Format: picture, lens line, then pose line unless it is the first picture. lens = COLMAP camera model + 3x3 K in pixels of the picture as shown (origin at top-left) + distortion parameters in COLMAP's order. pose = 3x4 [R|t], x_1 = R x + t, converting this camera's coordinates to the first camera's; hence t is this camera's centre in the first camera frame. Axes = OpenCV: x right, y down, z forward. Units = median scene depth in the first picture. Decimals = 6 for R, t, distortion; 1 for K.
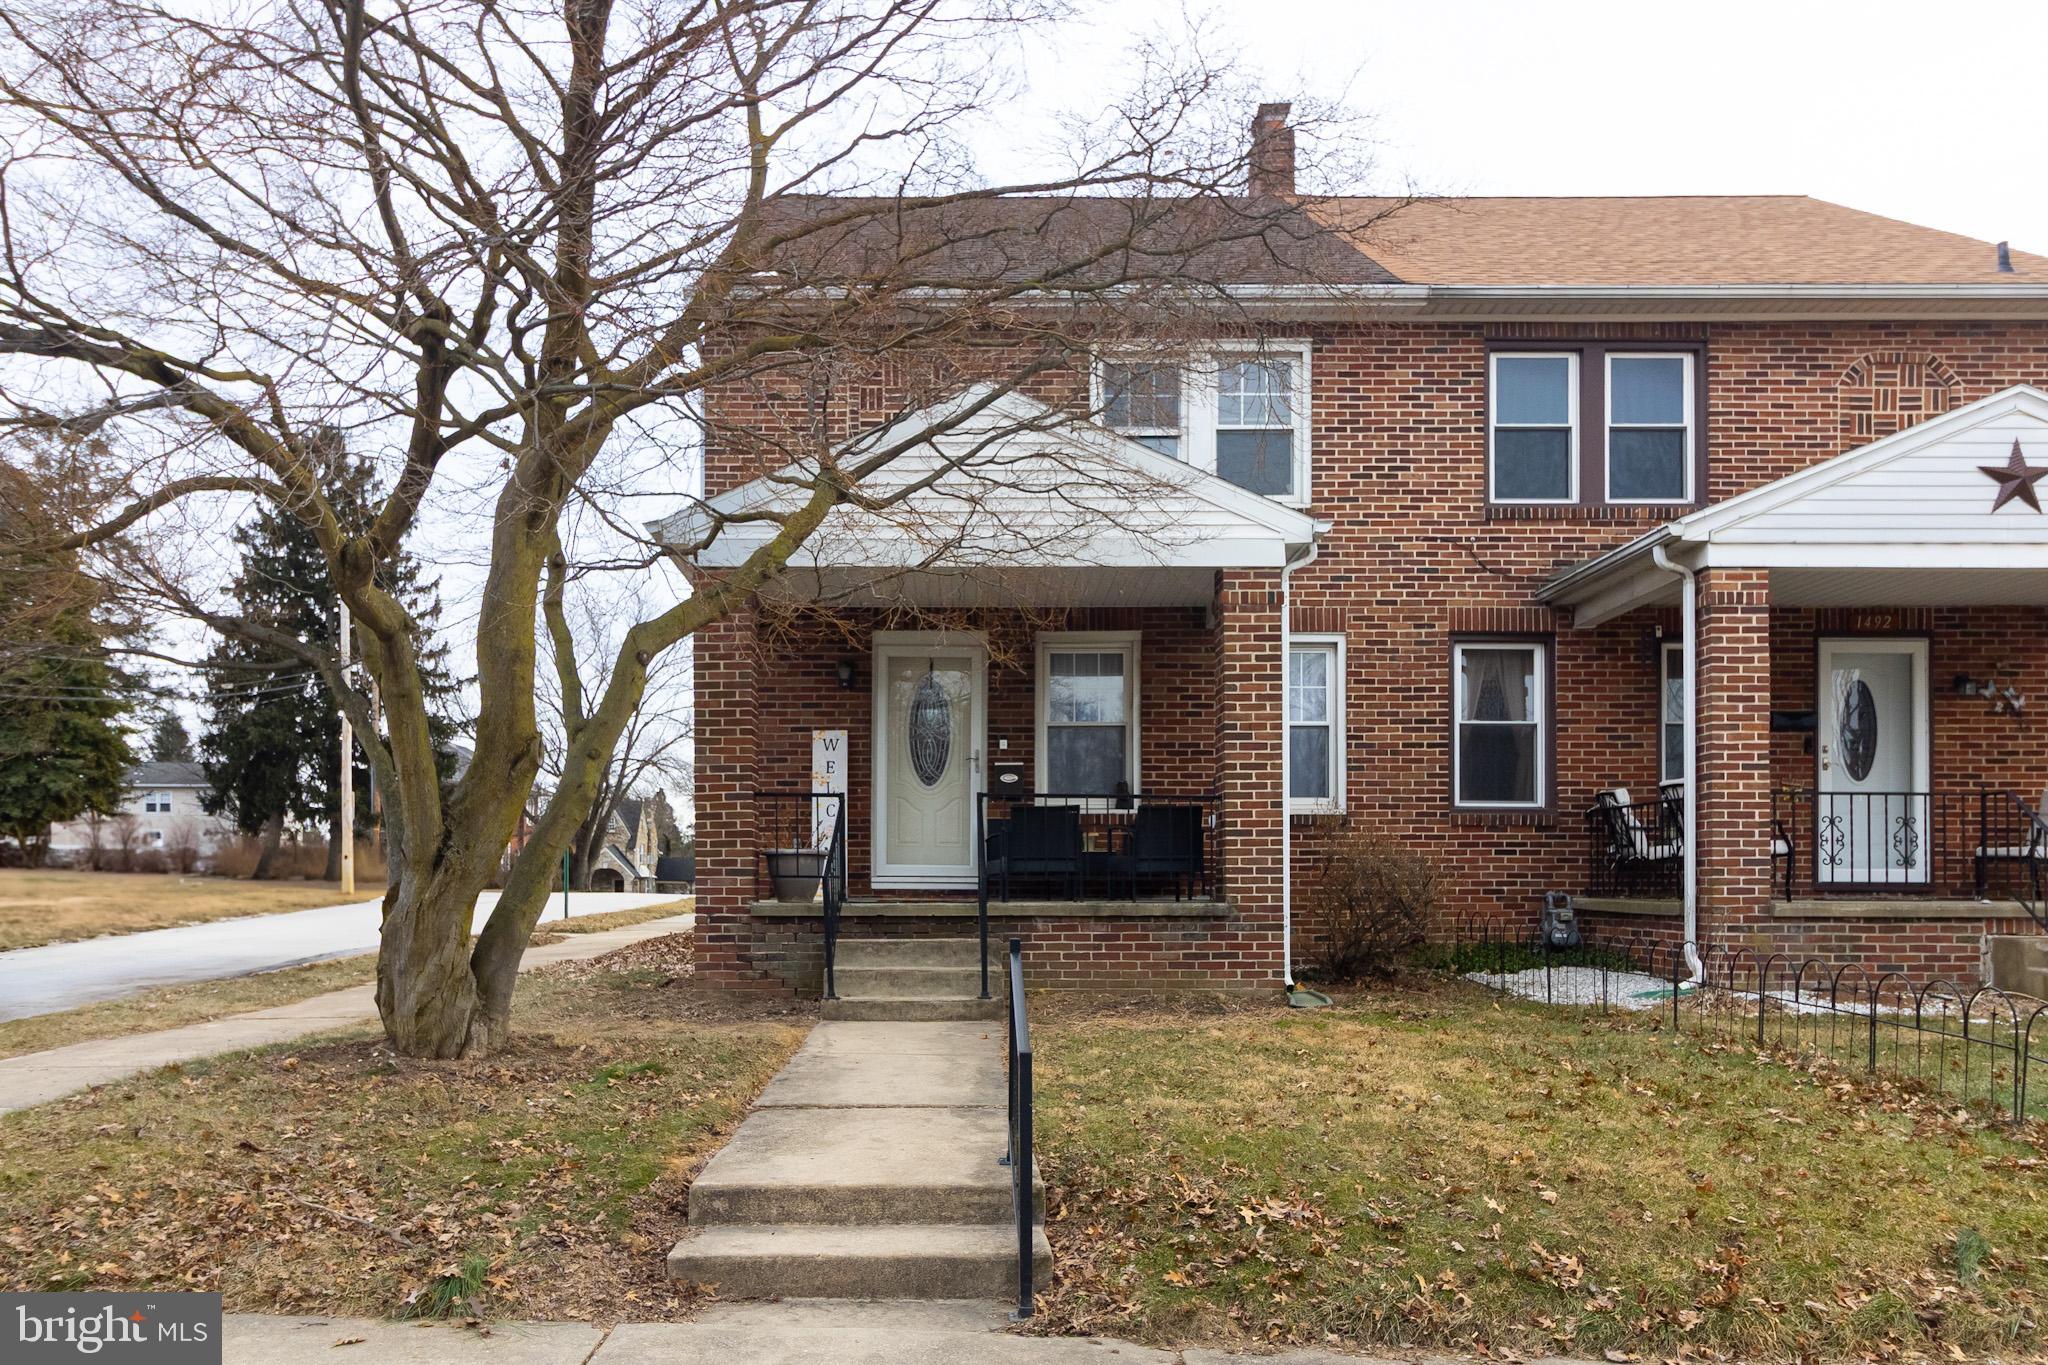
lens RADIAL K [[1760.2, 0, 961.4], [0, 1760.2, 740.9], [0, 0, 1]] dist [0.014353, -0.004484]
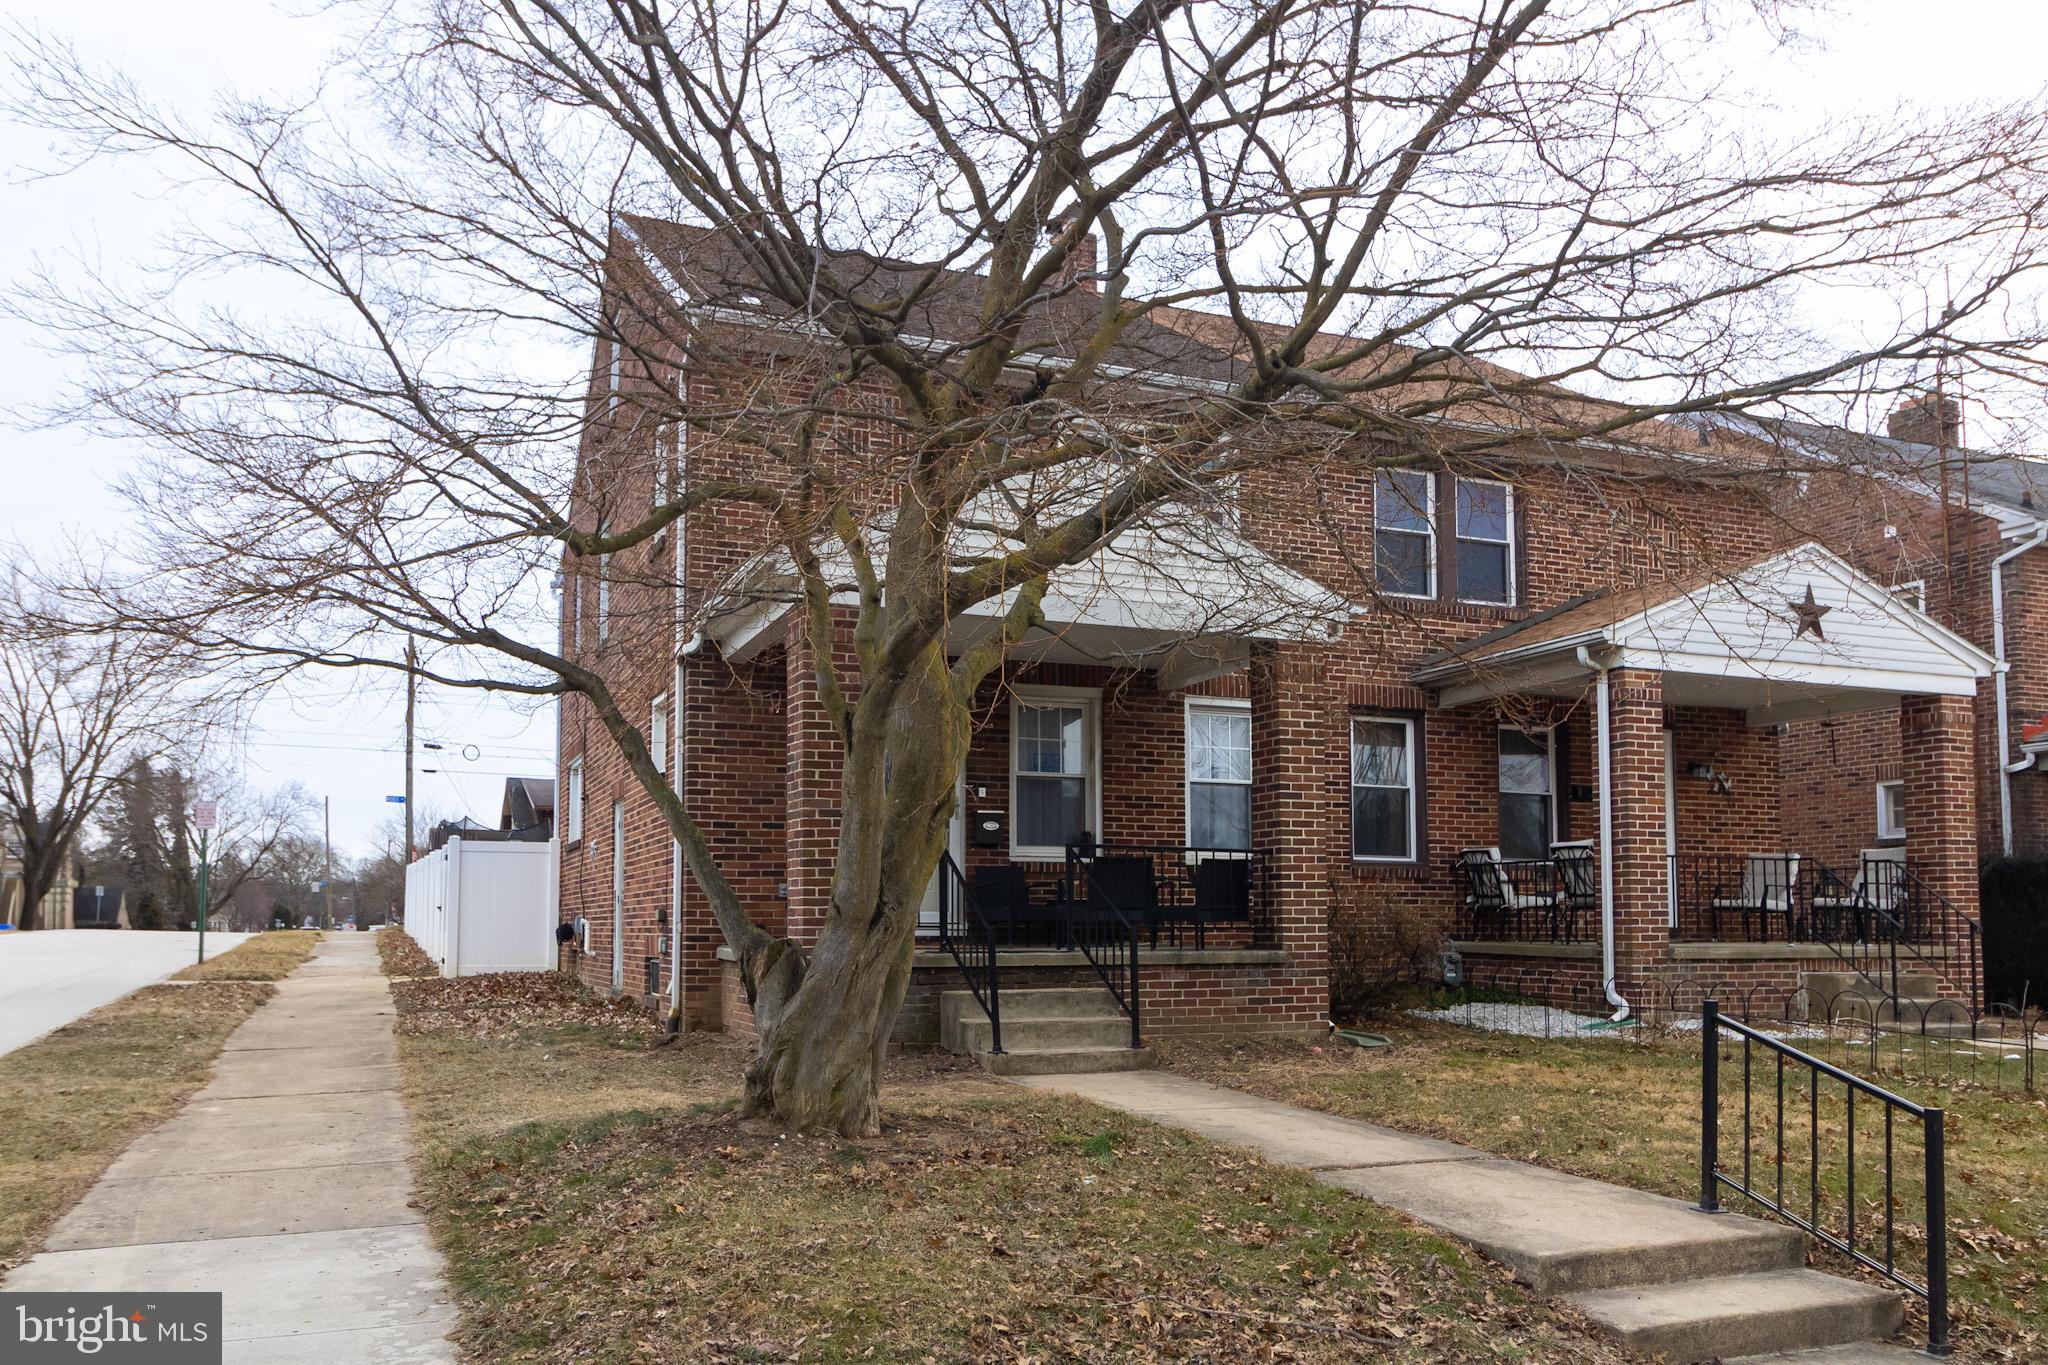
lens RADIAL K [[1687.7, 0, 1028.3], [0, 1687.7, 686.3], [0, 0, 1]] dist [0.000302, -0.000858]
pose [[0.913446, 0.056578, 0.403007, -0.353133], [-0.035561, 0.997598, -0.059450, -0.002044], [-0.405403, 0.039973, 0.913264, 0.096171]]
